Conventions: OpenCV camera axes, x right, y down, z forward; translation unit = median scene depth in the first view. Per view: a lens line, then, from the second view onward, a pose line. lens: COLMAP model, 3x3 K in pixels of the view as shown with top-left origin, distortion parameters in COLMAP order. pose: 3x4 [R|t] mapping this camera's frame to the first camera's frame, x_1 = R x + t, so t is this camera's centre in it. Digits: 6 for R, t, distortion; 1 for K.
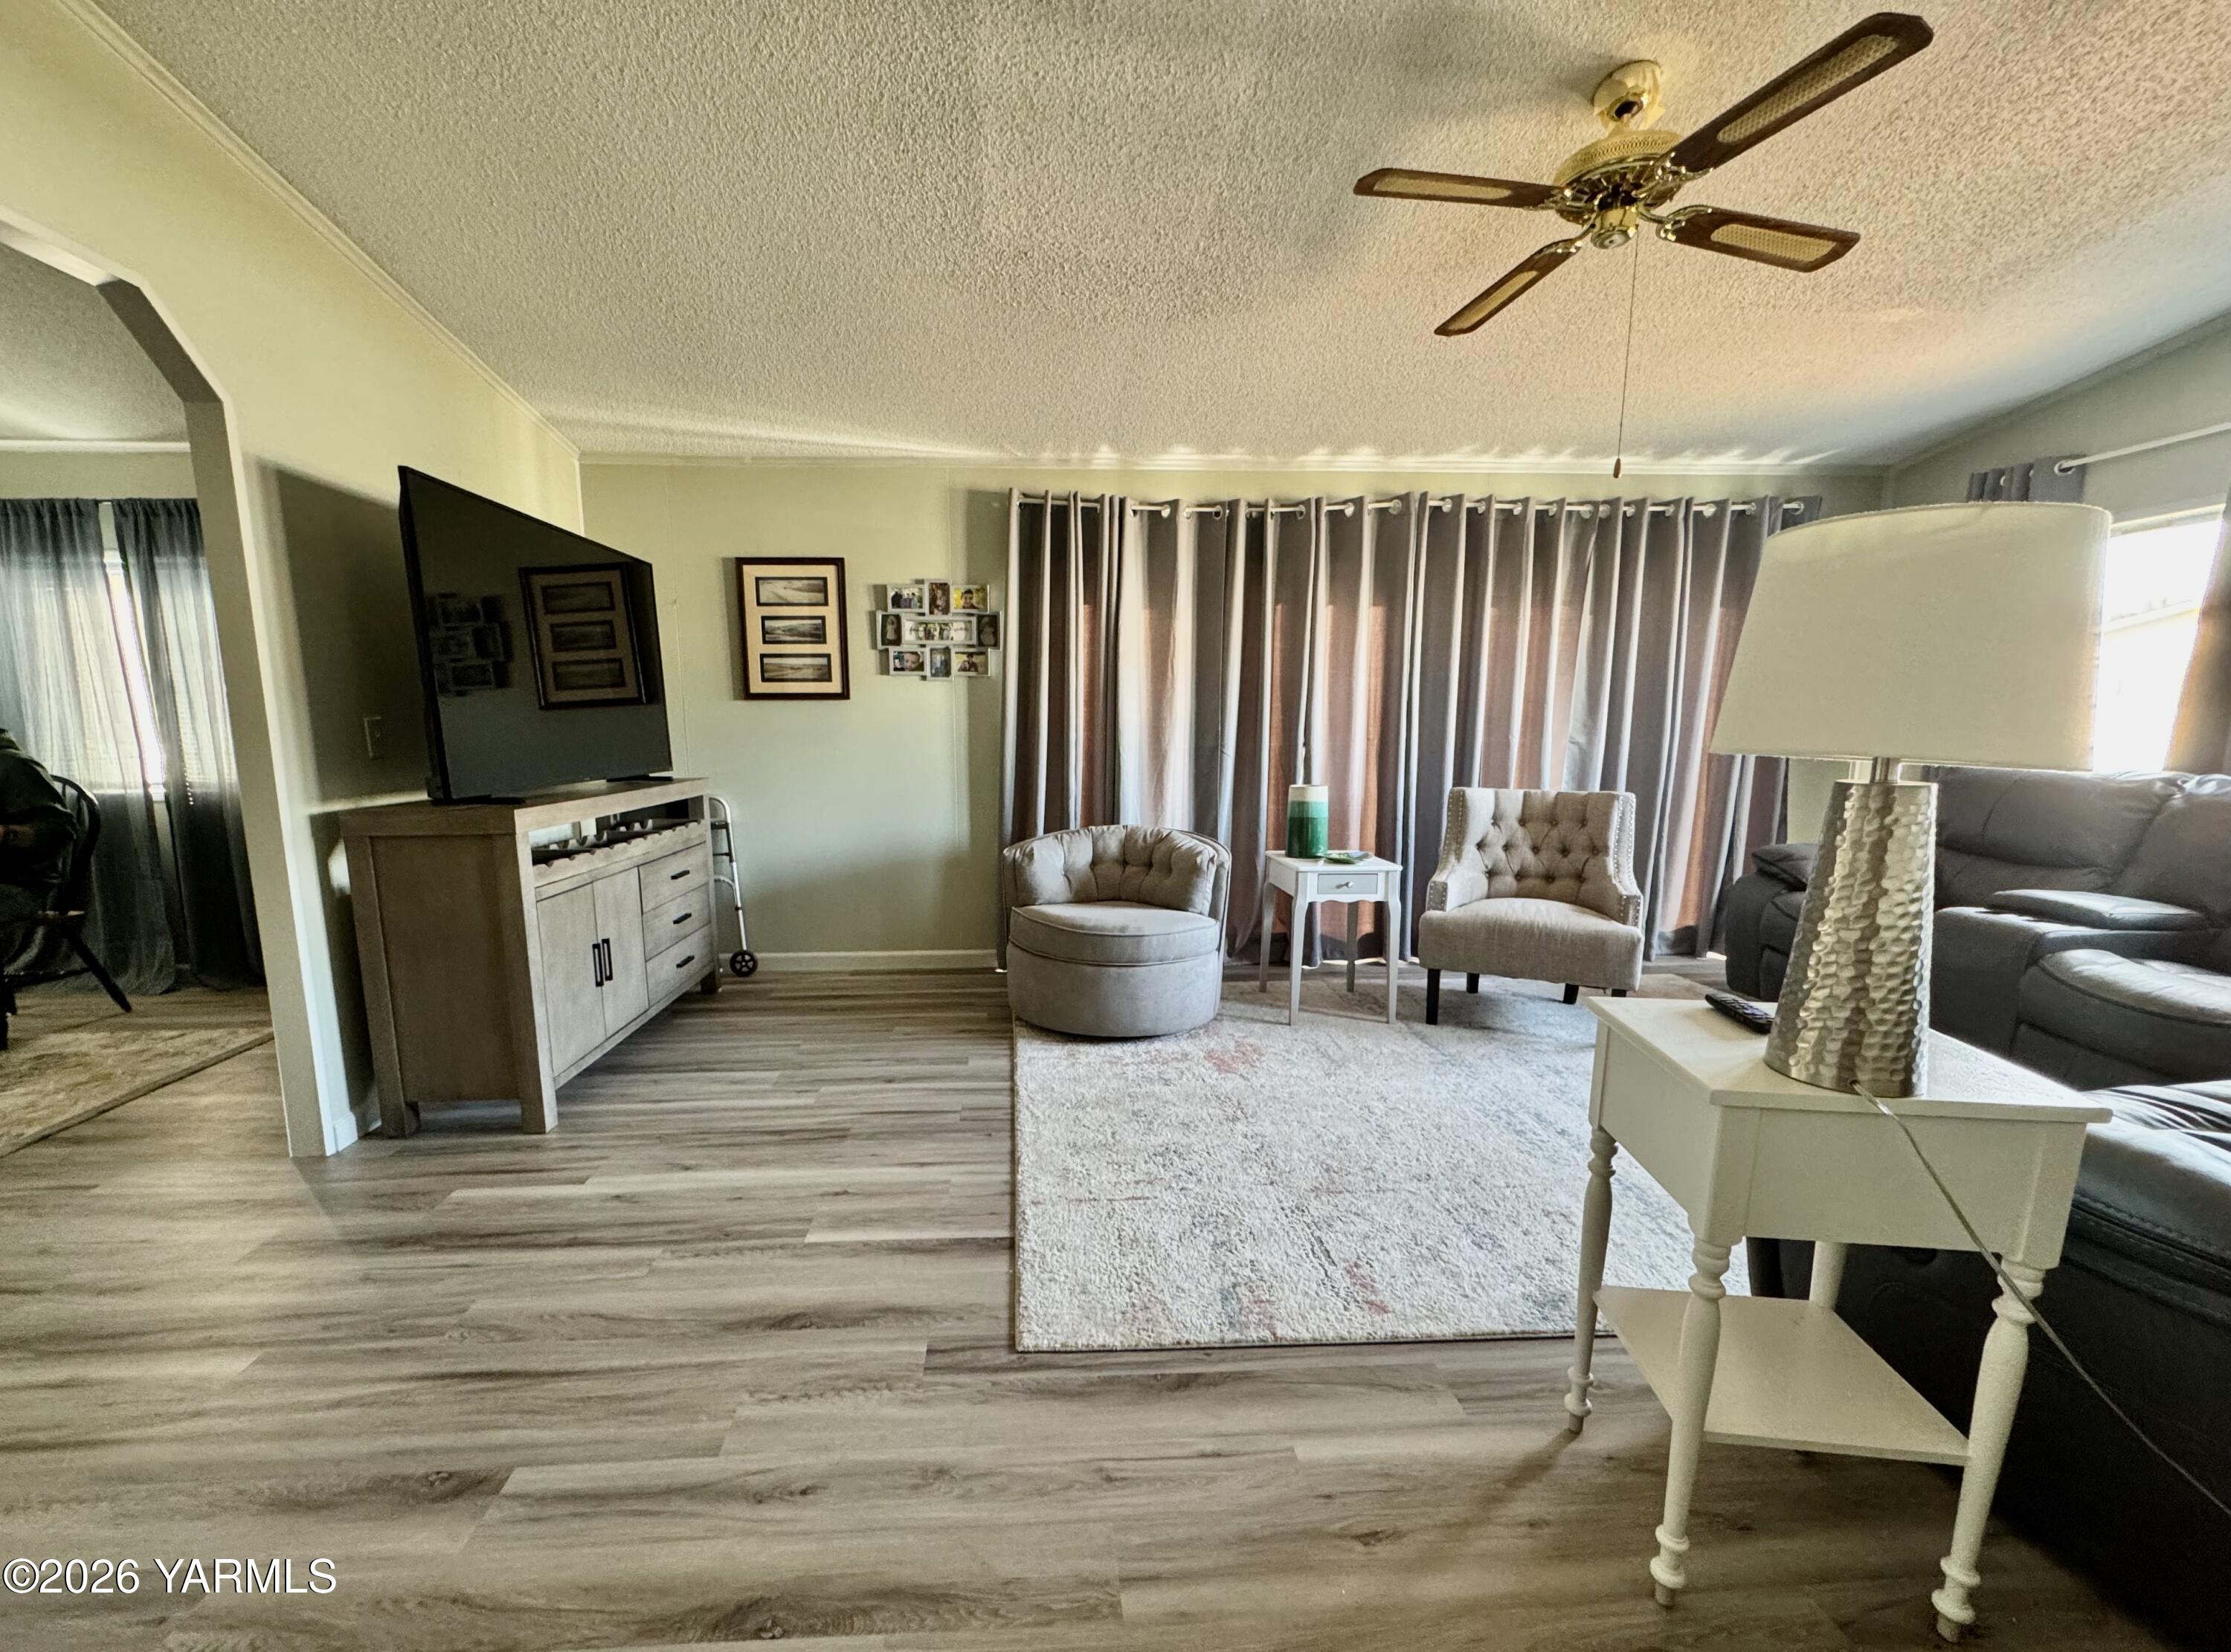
lens RADIAL K [[894.2, 0, 1050.5], [0, 894.2, 854.3], [0, 0, 1]] dist [-0.001152, -0.000380]
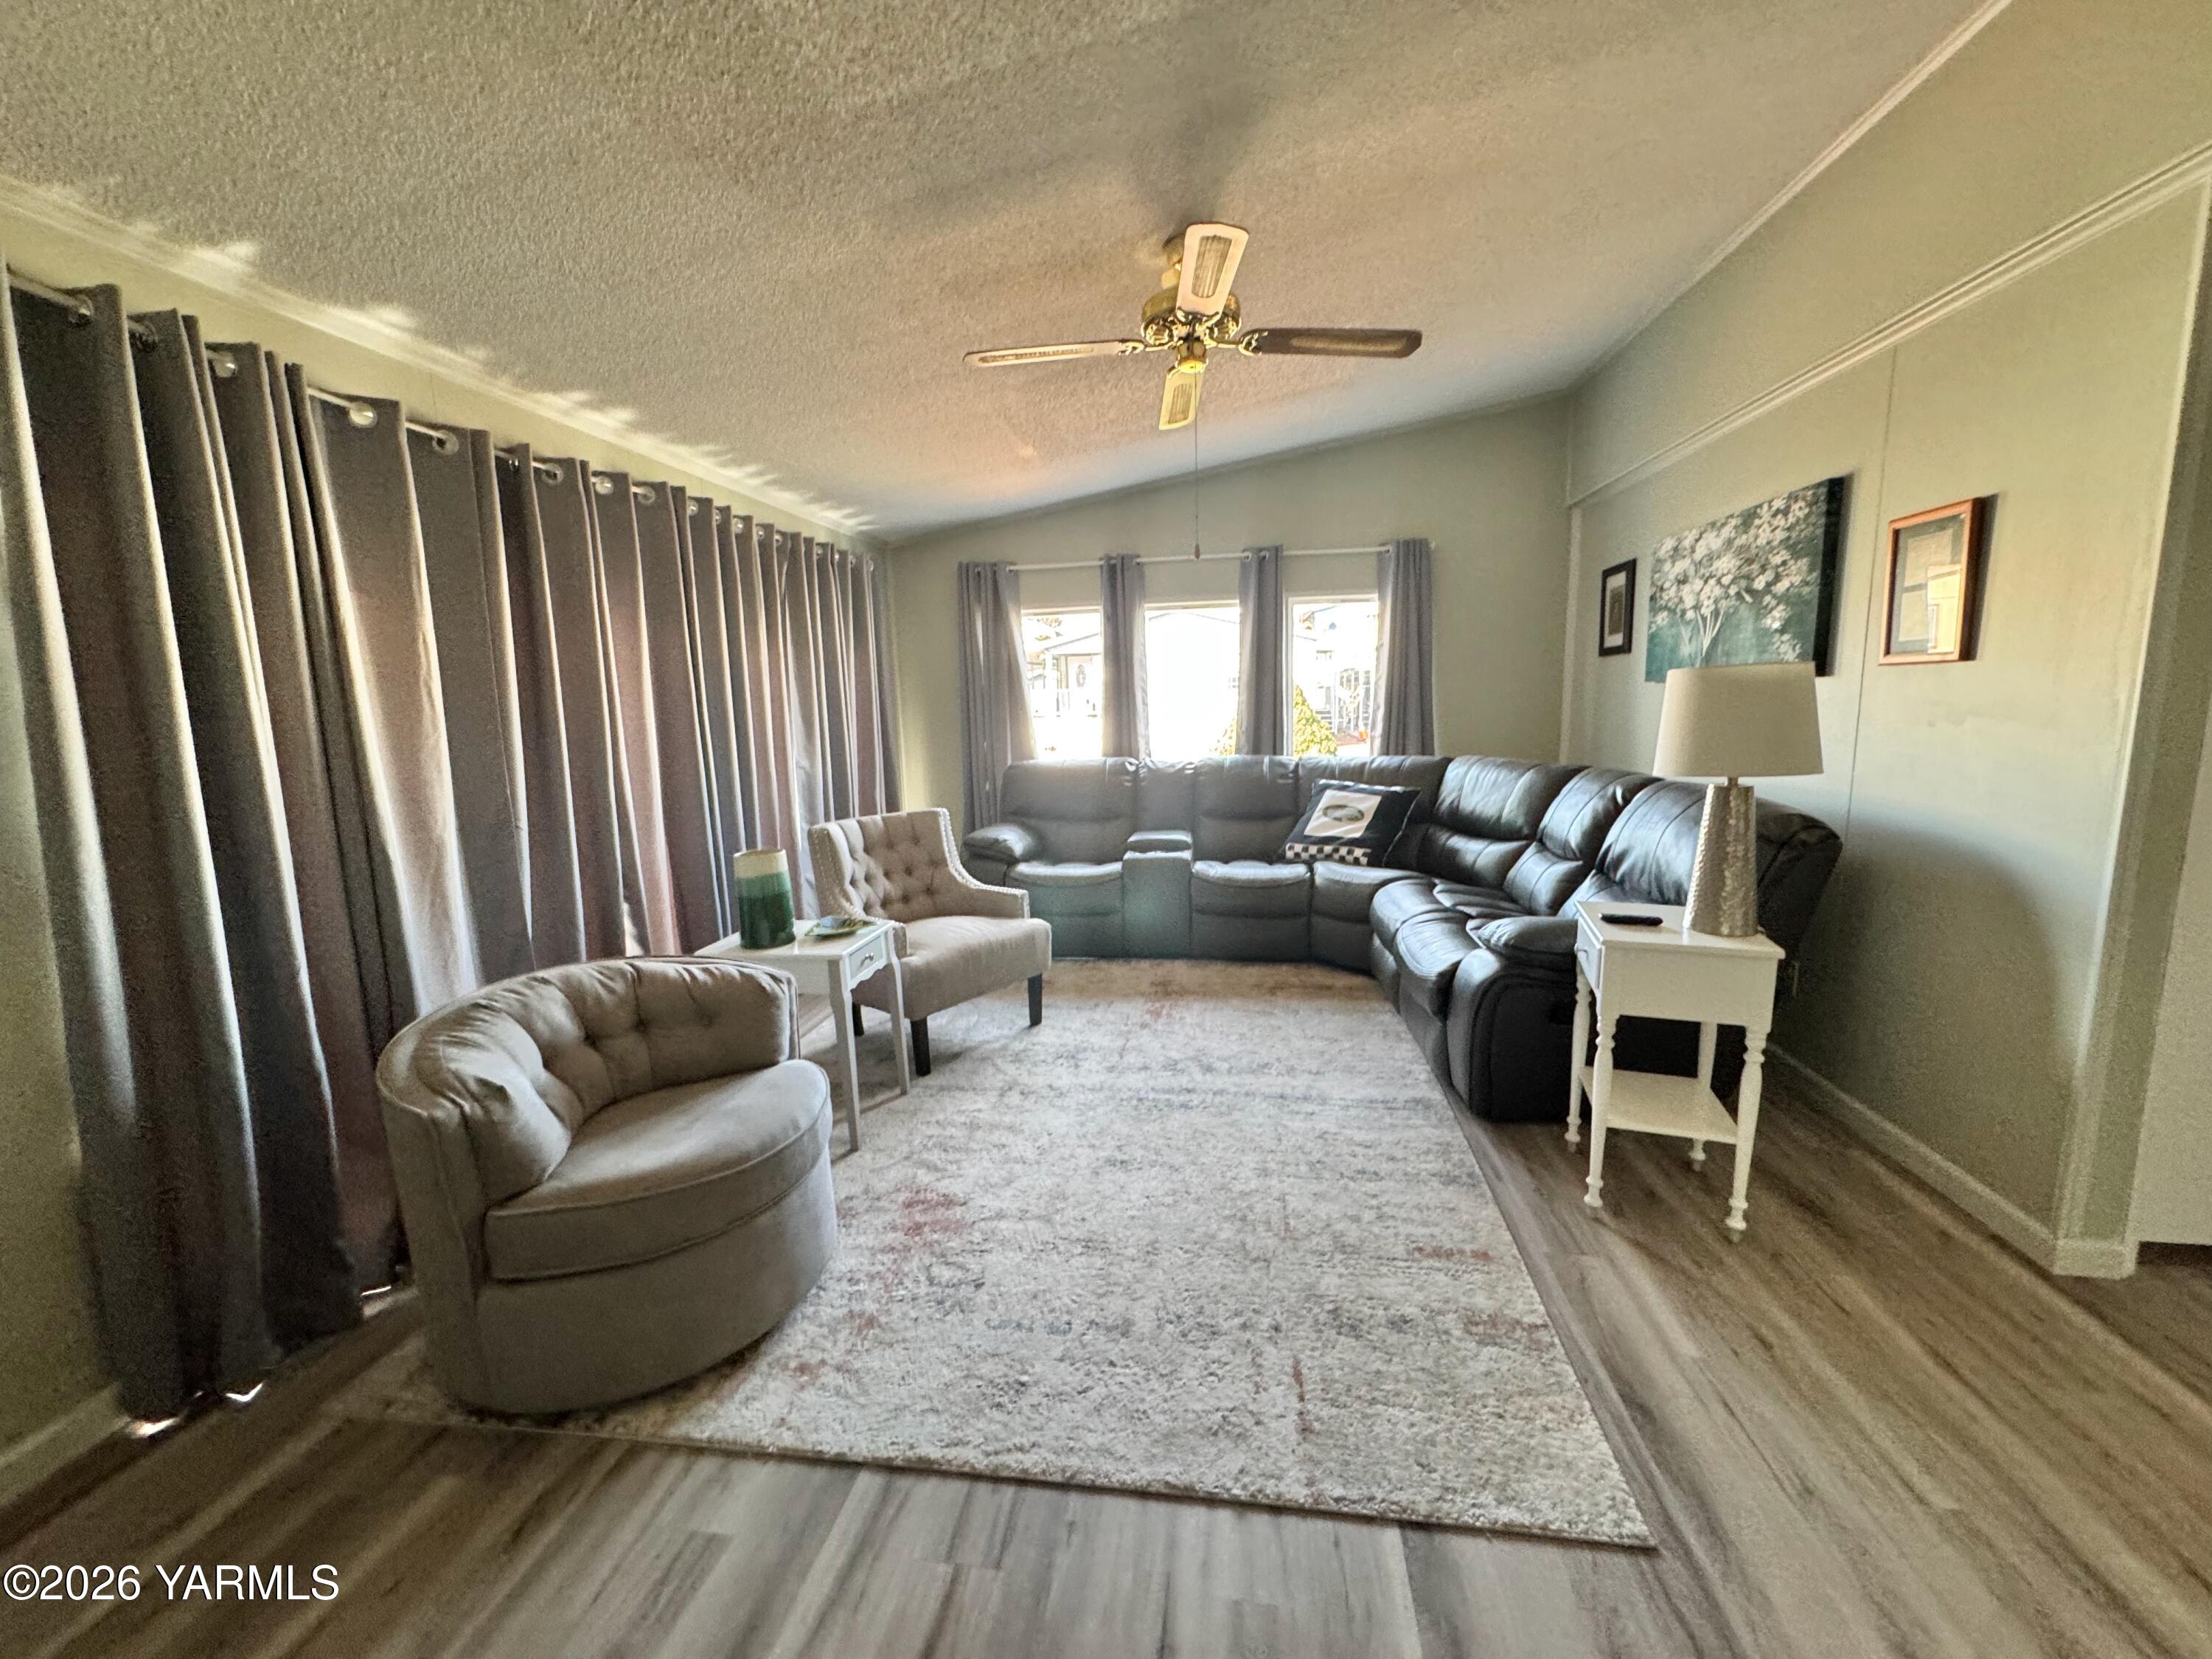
lens RADIAL K [[886.7, 0, 1095.0], [0, 886.7, 825.0], [0, 0, 1]] dist [-0.001152, -0.000380]
pose [[0.216665, -0.142274, 0.965823, -0.411733], [0.176643, 0.978707, 0.104545, -0.137904], [-0.960132, 0.147954, 0.237183, 0.579908]]
